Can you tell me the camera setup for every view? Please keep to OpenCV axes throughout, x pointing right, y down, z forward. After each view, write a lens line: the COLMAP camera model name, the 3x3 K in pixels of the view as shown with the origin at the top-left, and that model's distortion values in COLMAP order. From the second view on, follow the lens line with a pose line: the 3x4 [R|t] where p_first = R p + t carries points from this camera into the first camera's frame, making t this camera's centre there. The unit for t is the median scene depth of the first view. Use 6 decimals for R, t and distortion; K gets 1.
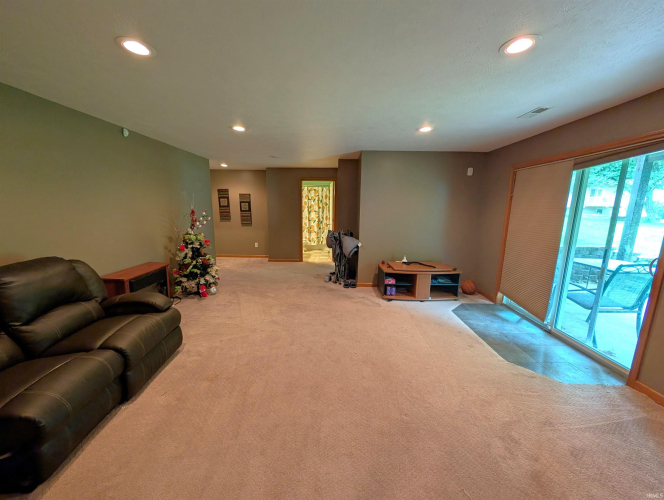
lens RADIAL K [[250.5, 0, 330.3], [0, 250.5, 252.4], [0, 0, 1]] dist [0.008176, -0.000336]
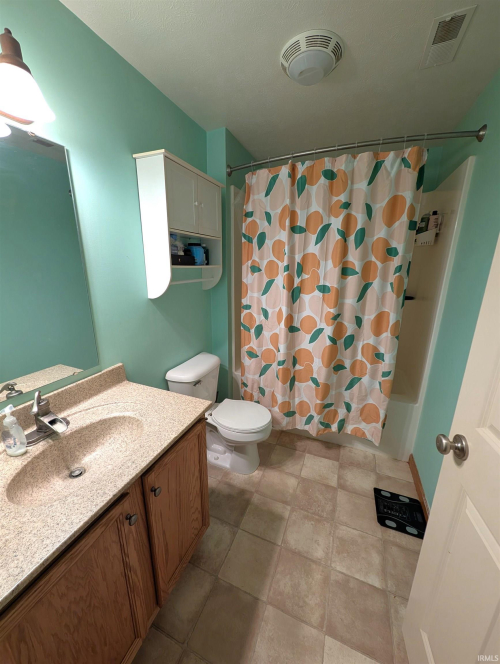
lens RADIAL K [[250.5, 0, 249.5], [0, 250.5, 331.3], [0, 0, 1]] dist [0.008176, -0.000336]
pose [[0.937848, 0.083586, -0.336829, -0.044585], [-0.055518, 0.994198, 0.092136, -0.144483], [0.342576, -0.067709, 0.937047, 0.781151]]
